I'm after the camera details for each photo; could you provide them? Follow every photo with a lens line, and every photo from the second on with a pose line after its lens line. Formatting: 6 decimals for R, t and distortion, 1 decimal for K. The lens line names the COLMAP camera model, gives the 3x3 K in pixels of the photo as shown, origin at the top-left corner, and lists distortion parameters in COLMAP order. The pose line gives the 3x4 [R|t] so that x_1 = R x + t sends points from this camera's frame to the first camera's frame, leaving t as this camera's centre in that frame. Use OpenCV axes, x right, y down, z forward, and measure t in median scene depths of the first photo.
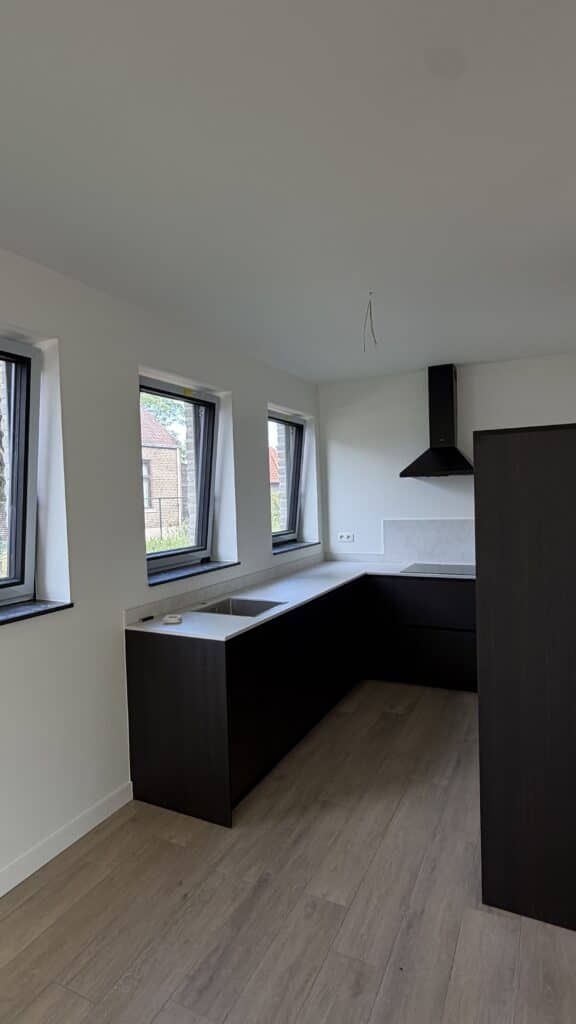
lens RADIAL K [[532.3, 0, 288.0], [0, 532.3, 512.0], [0, 0, 1]] dist [-0.002518, 0.000738]
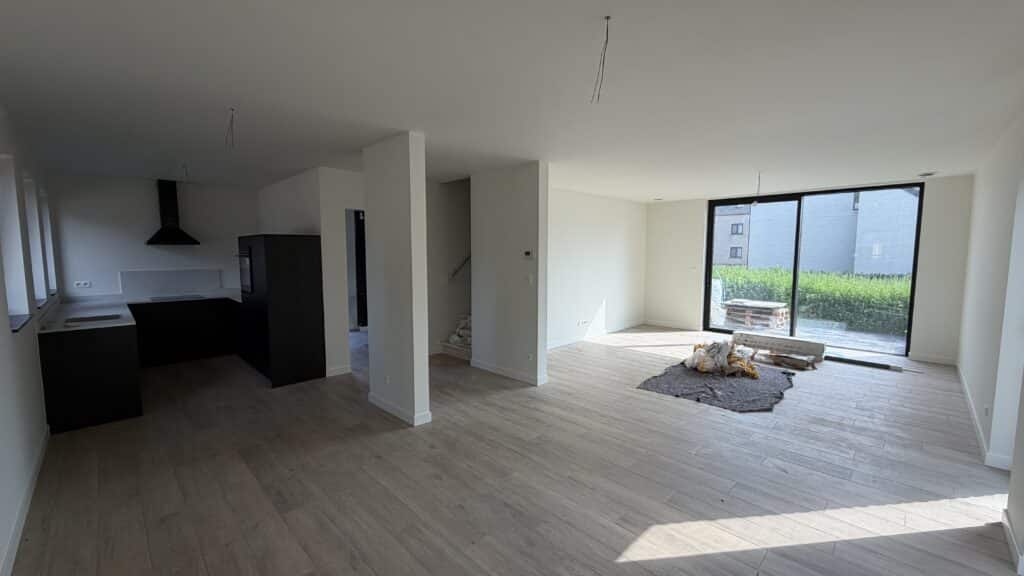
lens RADIAL K [[408.0, 0, 512.0], [0, 408.0, 288.0], [0, 0, 1]] dist [-0.001708, 0.000323]
pose [[0.314127, -0.053918, 0.947849, -0.771727], [0.021100, 0.998536, 0.049808, 0.037493], [-0.949146, 0.004354, 0.314805, -0.581517]]
